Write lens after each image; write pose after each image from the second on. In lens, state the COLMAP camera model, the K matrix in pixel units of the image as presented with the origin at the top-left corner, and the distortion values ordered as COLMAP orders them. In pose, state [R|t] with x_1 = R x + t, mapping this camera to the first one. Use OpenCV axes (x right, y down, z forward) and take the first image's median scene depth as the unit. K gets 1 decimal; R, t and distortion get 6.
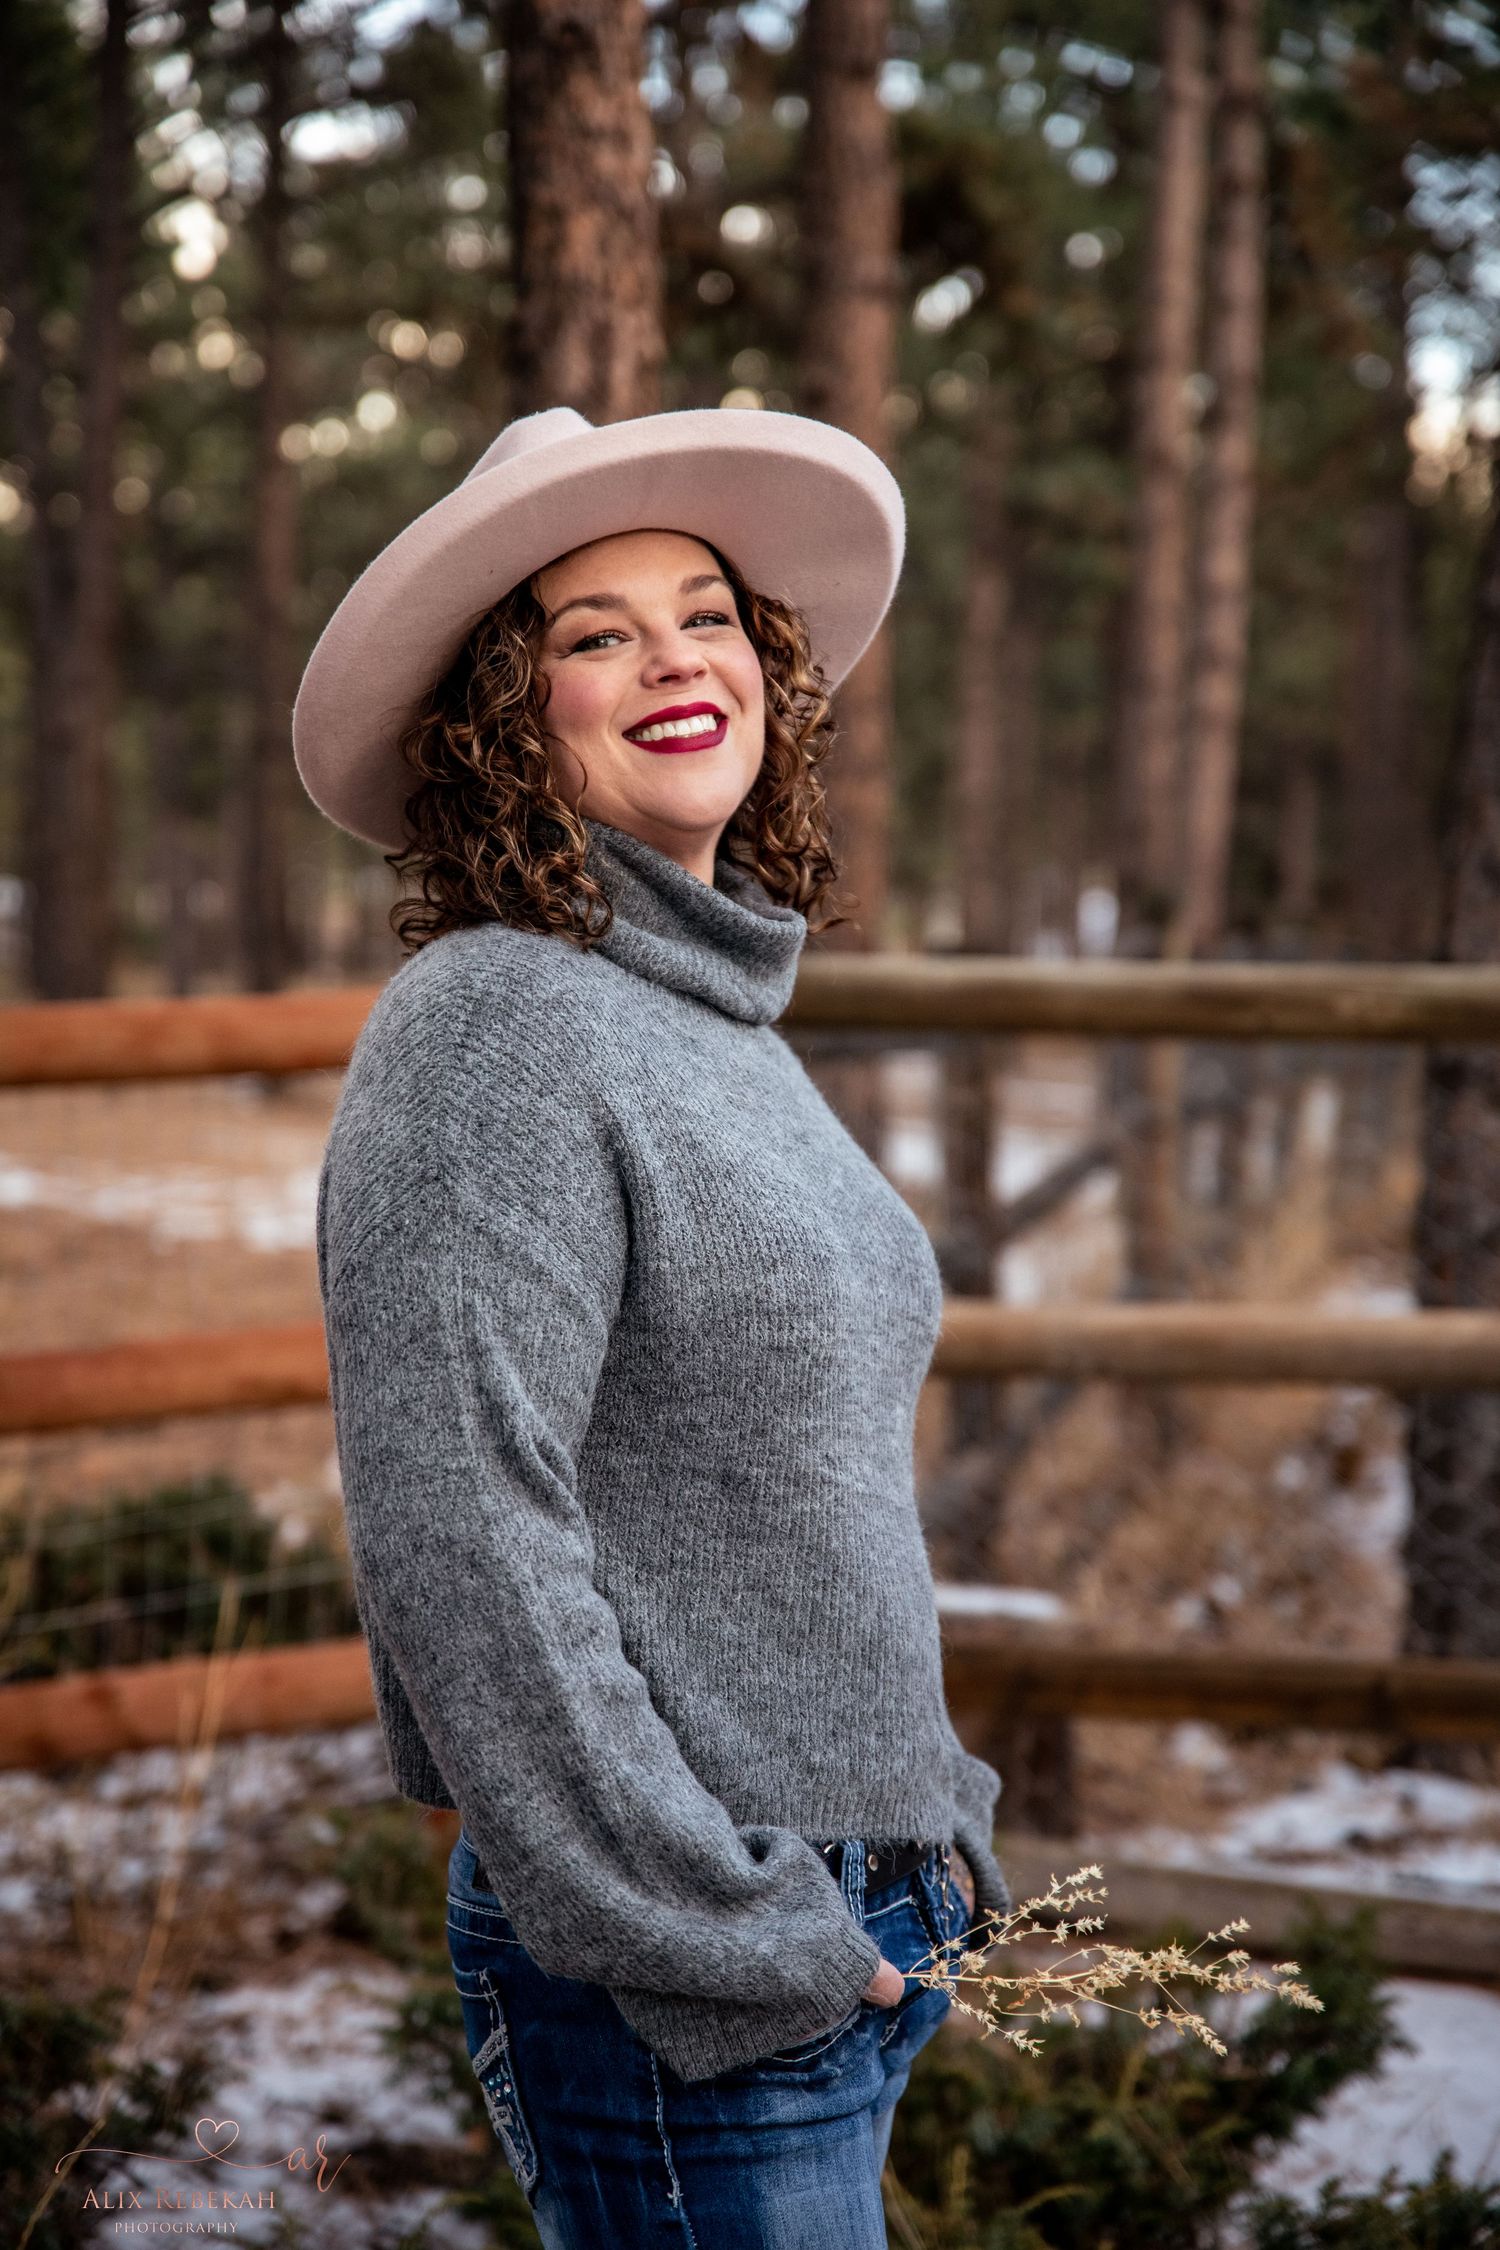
lens RADIAL K [[4280.6, 0, 749.9], [0, 4280.6, 1106.5], [0, 0, 1]] dist [0.234984, 0.000000]
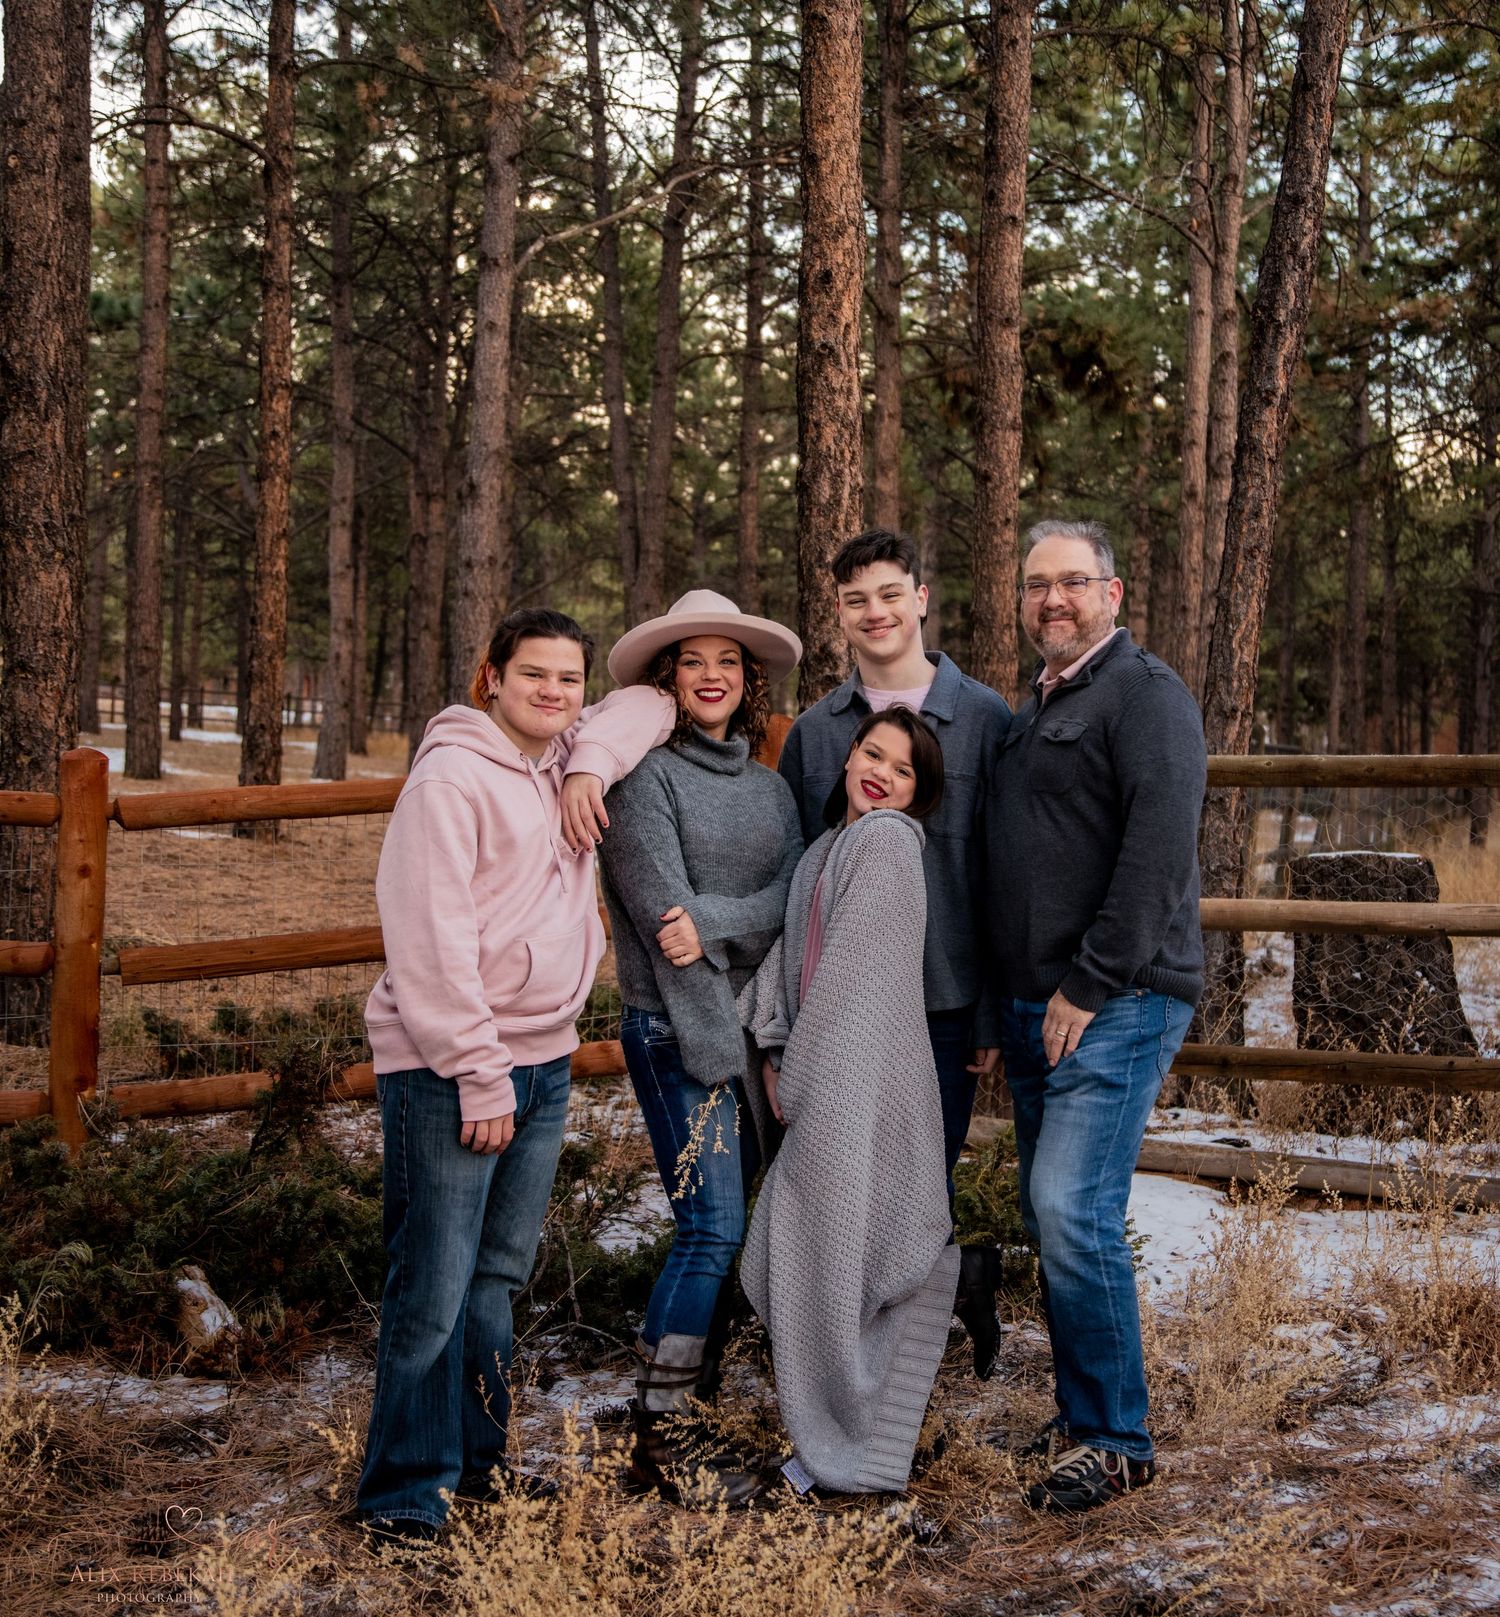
lens RADIAL K [[2424.5, 0, 871.1], [0, 2424.5, 811.6], [0, 0, 1]] dist [-0.049574, 0.000000]
pose [[0.997743, 0.009157, -0.066516, 0.071097], [-0.009667, 0.999926, -0.007348, 0.008591], [0.066444, 0.007975, 0.997758, -0.282050]]
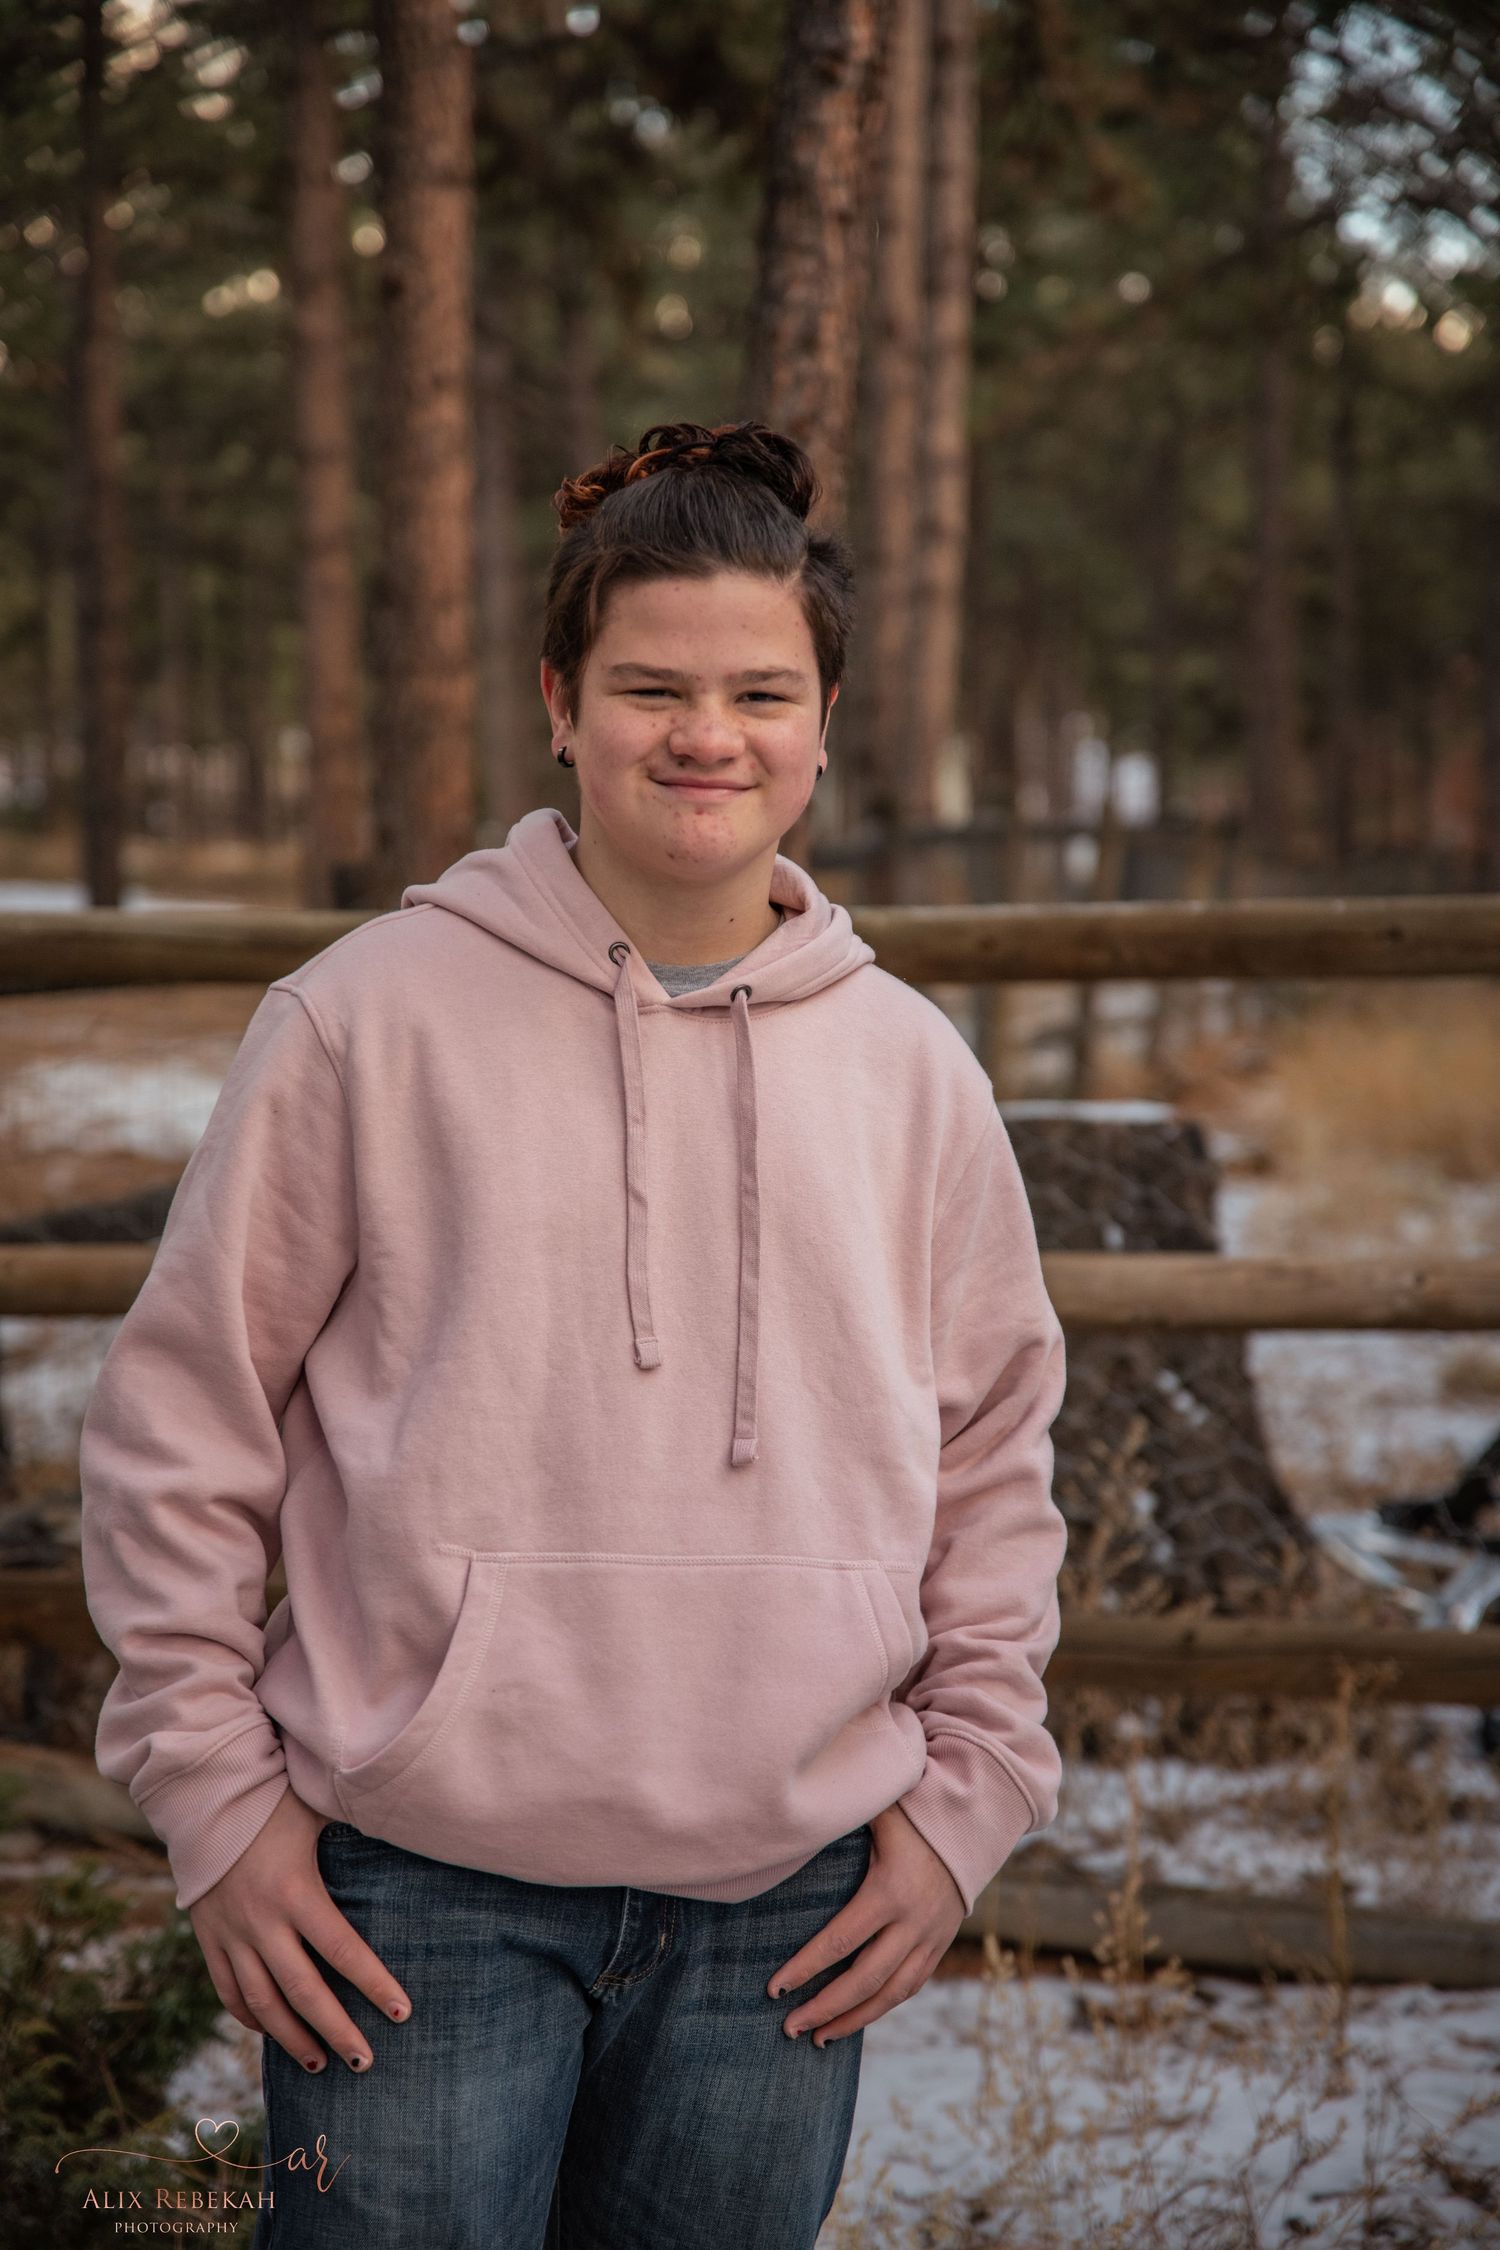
lens RADIAL K [[4280.6, 0, 752.2], [0, 4280.6, 1123.8], [0, 0, 1]] dist [0.234984, 0.000000]
pose [[0.999899, -0.014143, 0.001284, 0.167178], [0.014082, 0.999136, 0.039112, -0.016244], [-0.001836, -0.039090, 0.999234, -0.016529]]
